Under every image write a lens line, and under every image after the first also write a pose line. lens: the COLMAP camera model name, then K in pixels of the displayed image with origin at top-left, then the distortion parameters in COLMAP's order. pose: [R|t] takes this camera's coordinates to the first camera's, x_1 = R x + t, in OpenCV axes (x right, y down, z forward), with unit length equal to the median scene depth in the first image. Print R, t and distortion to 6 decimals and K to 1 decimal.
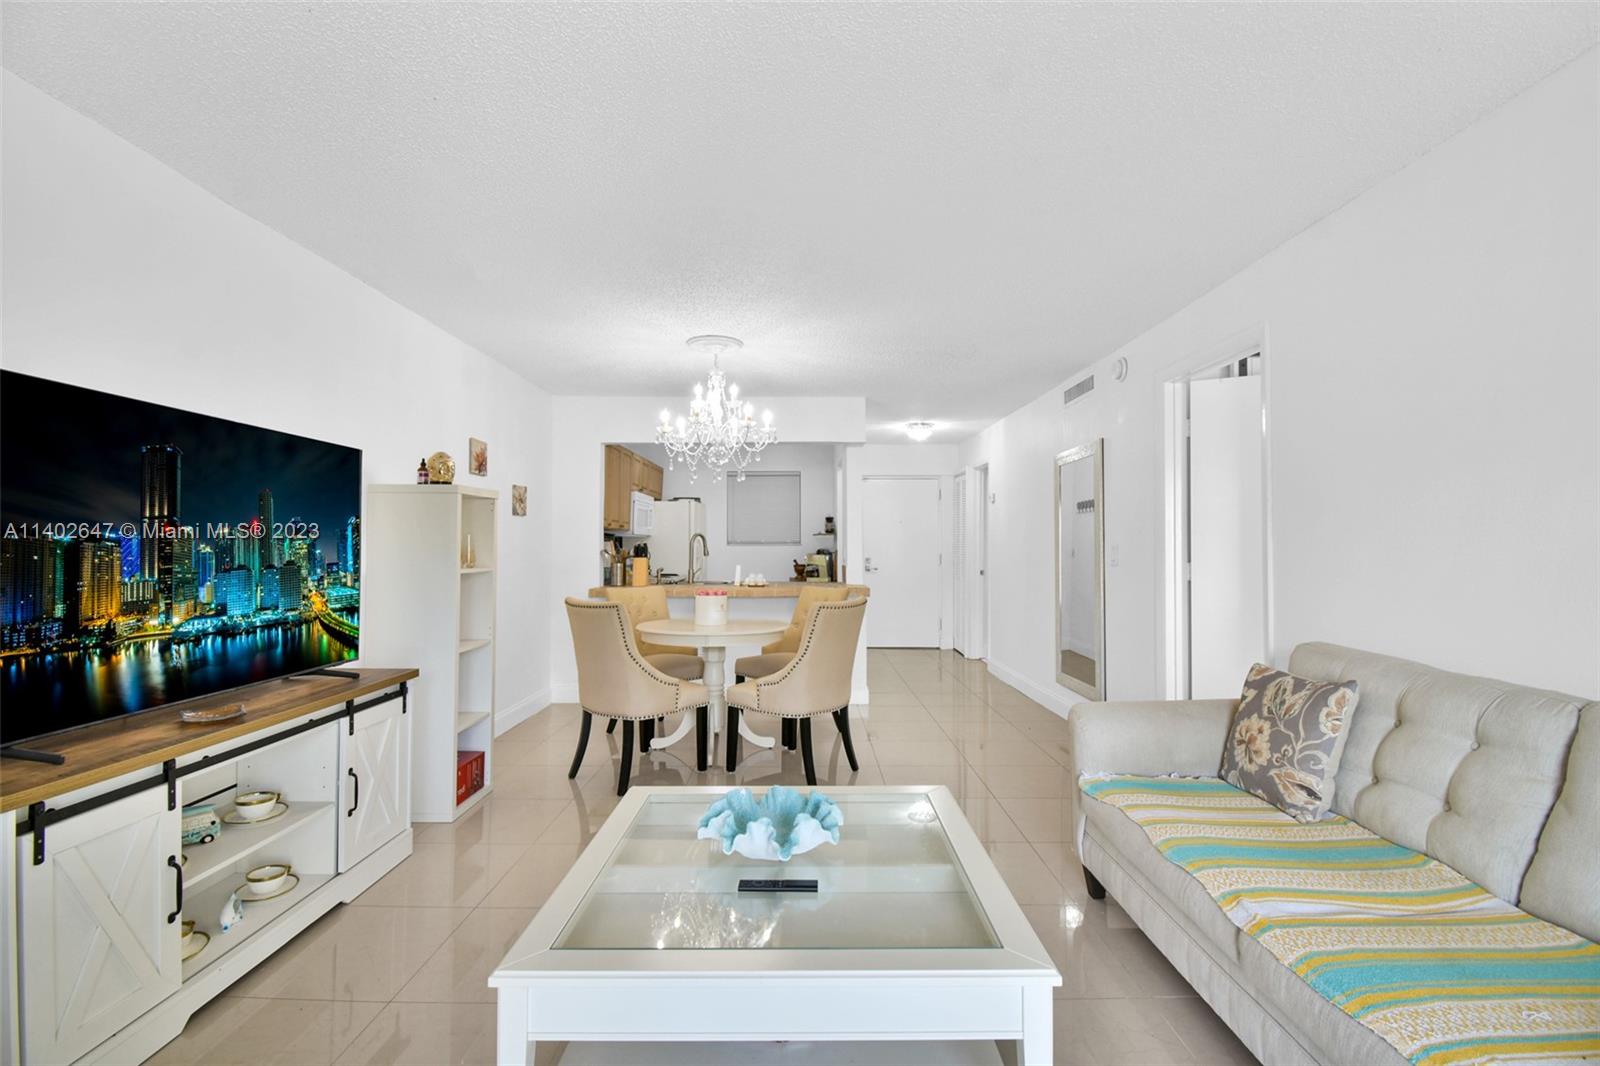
lens RADIAL K [[706.5, 0, 809.2], [0, 706.5, 531.3], [0, 0, 1]] dist [0.015019, -0.019397]
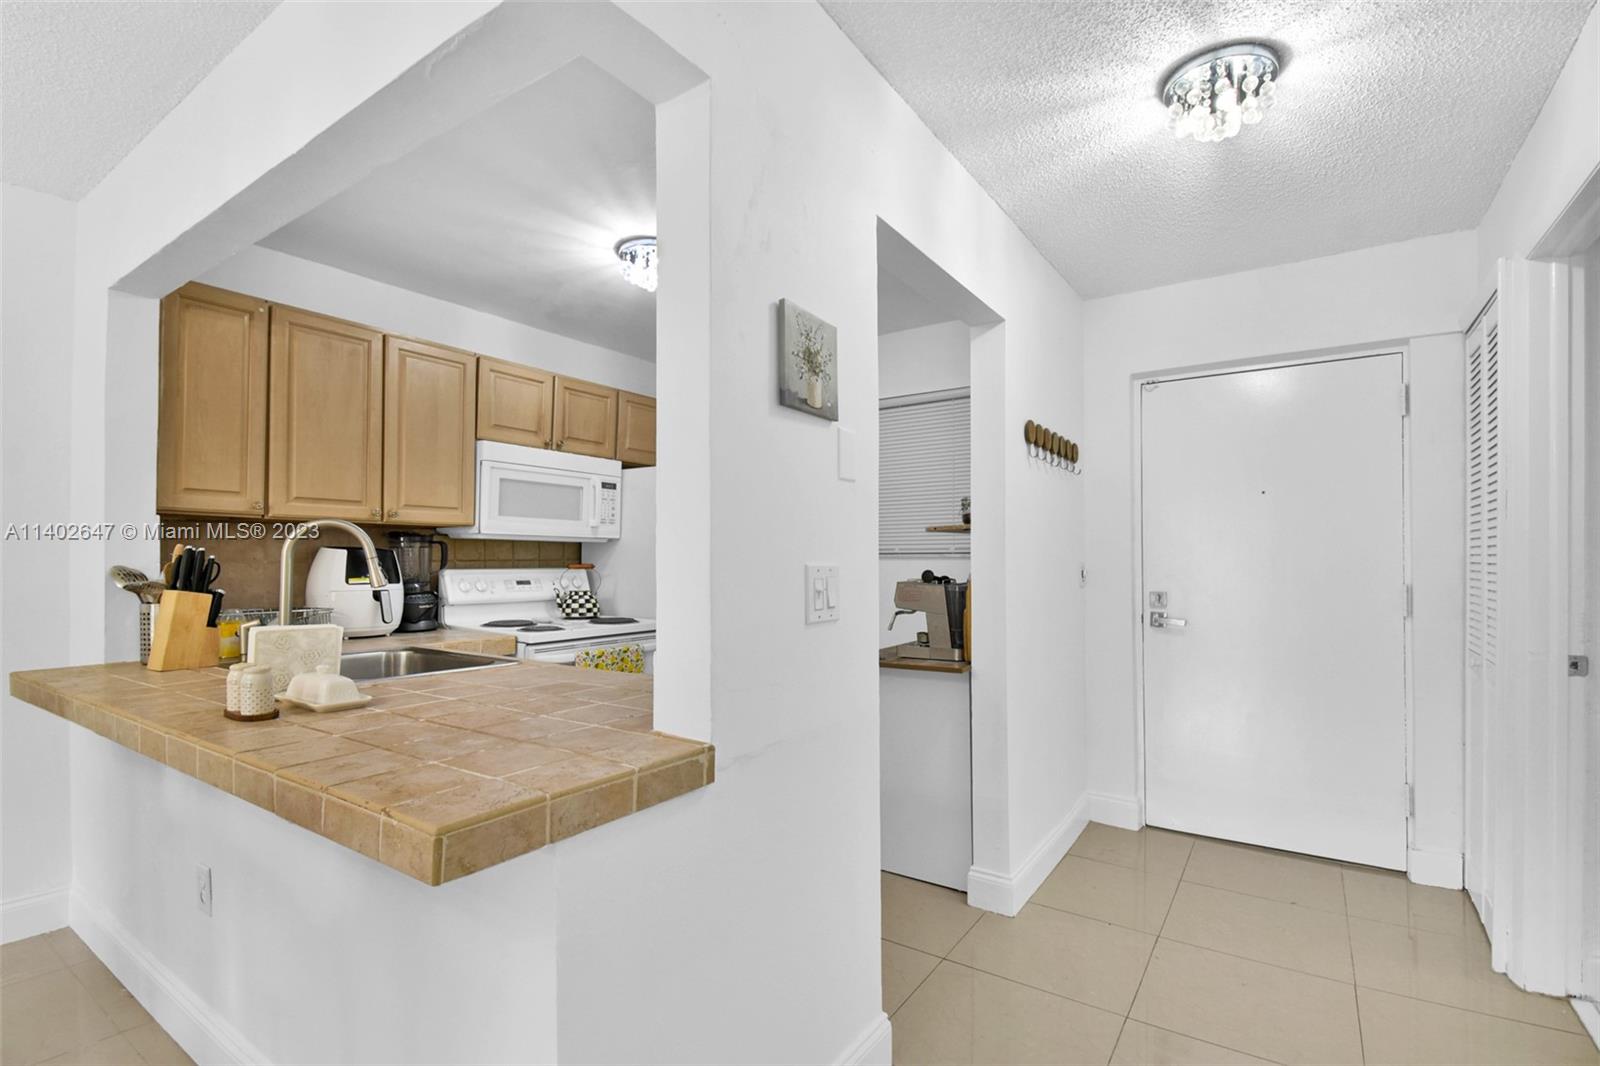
lens RADIAL K [[743.2, 0, 776.6], [0, 743.2, 543.6], [0, 0, 1]] dist [0.036143, -0.023030]
pose [[0.817664, -0.013331, -0.575542, 0.554478], [0.012391, 0.999908, -0.005558, 0.045227], [0.575563, -0.002587, 0.817753, 2.085486]]
